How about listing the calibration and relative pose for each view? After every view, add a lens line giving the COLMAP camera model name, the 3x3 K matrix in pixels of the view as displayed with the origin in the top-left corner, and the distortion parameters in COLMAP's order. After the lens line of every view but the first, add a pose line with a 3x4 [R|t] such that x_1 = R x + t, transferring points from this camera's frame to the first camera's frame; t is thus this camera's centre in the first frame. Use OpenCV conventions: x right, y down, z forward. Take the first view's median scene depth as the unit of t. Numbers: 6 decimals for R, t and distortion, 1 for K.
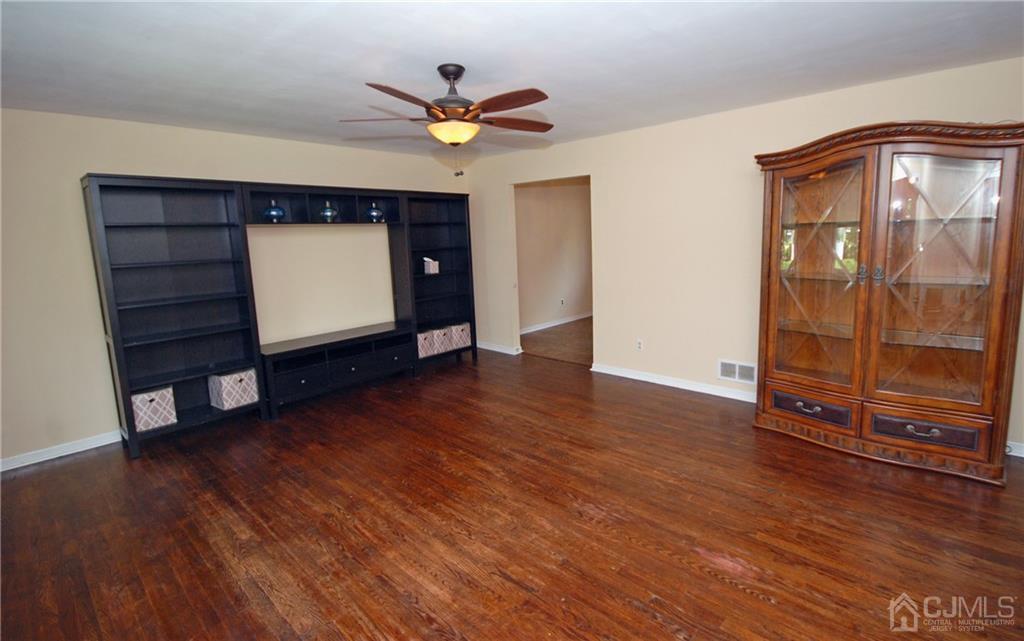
lens RADIAL K [[456.2, 0, 514.0], [0, 456.2, 294.5], [0, 0, 1]] dist [0.000155, 0.000013]
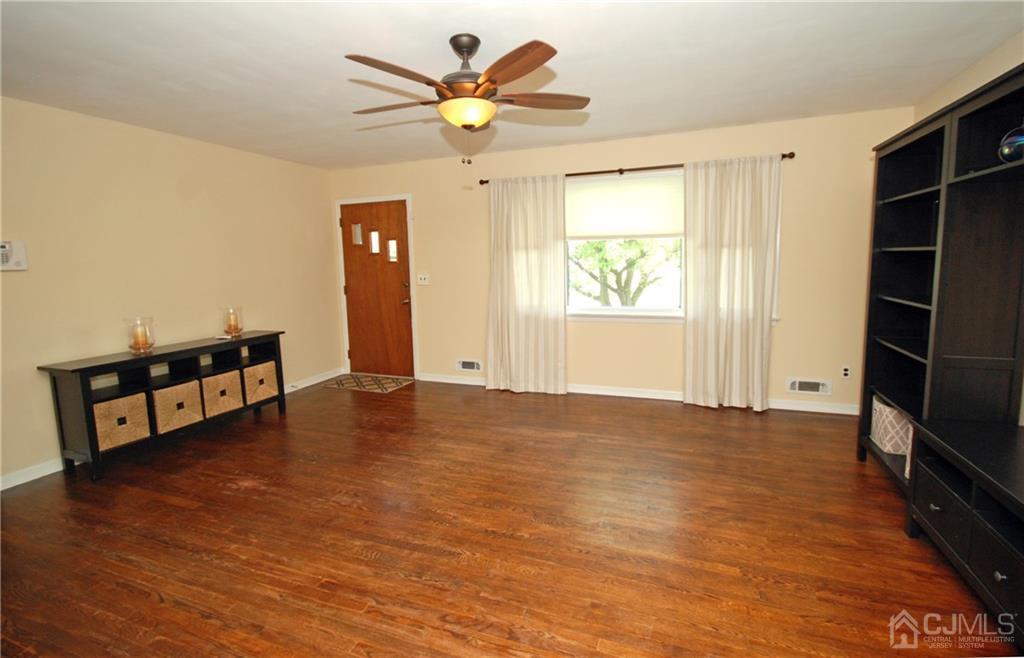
lens RADIAL K [[467.7, 0, 512.0], [0, 467.7, 329.0], [0, 0, 1]] dist [-0.000257, -0.000131]
pose [[-0.917749, 0.111706, -0.381128, 0.178054], [-0.000349, 0.959404, 0.282035, -0.207015], [0.397161, 0.258970, -0.880453, 1.957142]]
